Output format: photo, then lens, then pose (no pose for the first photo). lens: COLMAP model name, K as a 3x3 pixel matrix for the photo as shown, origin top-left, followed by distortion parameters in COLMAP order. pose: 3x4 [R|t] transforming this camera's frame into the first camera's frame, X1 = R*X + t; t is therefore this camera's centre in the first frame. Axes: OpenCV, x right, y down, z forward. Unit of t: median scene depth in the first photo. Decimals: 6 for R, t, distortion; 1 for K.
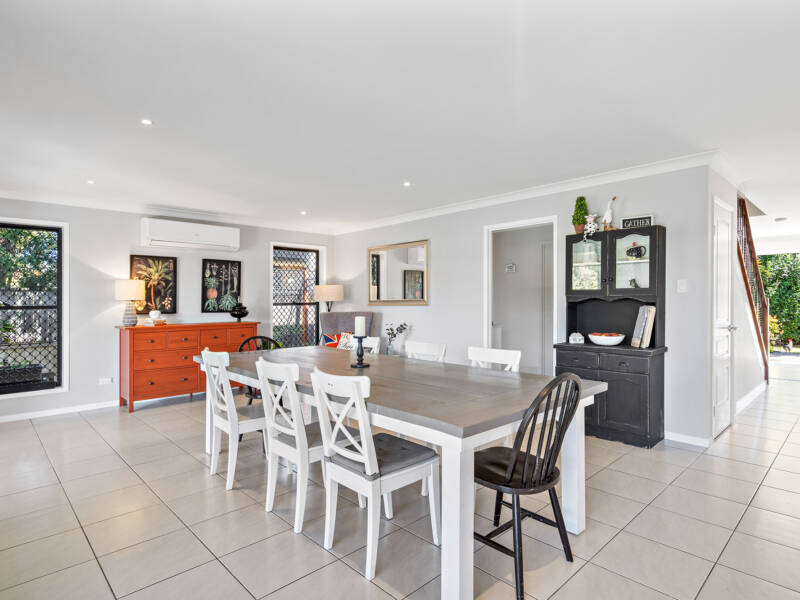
lens RADIAL K [[445.1, 0, 395.9], [0, 445.1, 297.8], [0, 0, 1]] dist [0.005959, 0.001116]
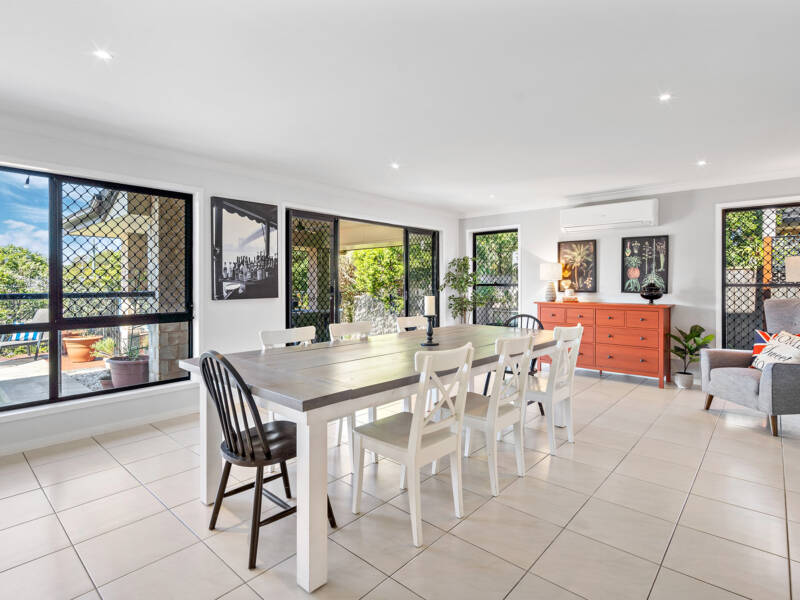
lens RADIAL K [[419.8, 0, 403.6], [0, 419.8, 284.6], [0, 0, 1]] dist [0.005974, 0.001707]
pose [[0.080220, 0.012948, -0.996693, 0.451745], [0.005897, 0.999892, 0.013464, 0.000430], [0.996760, -0.006957, 0.080135, 0.442532]]
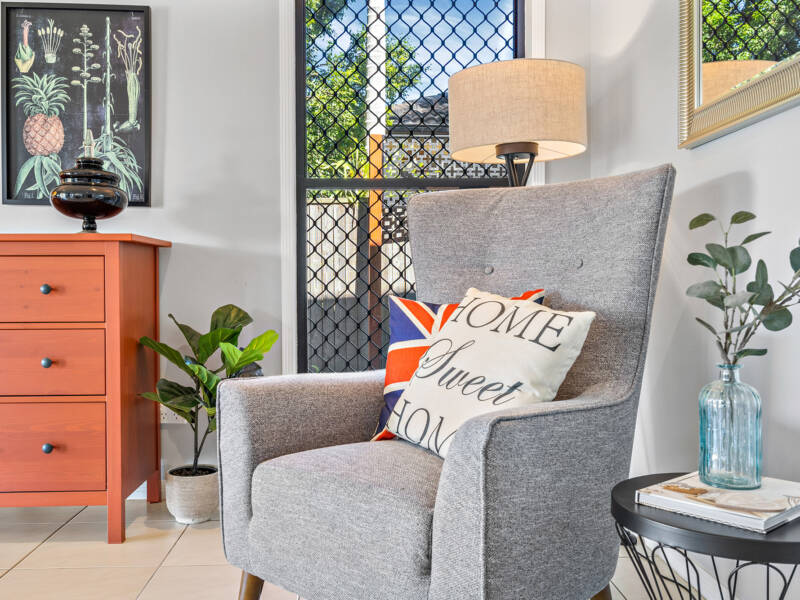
lens RADIAL K [[747.8, 0, 396.6], [0, 747.8, 298.6], [0, 0, 1]] dist [0.006386, 0.000000]
pose [[0.751703, 0.020384, -0.659187, 0.046254], [-0.001464, 0.999571, 0.029240, 0.076755], [0.659501, -0.021015, 0.751410, 0.809337]]
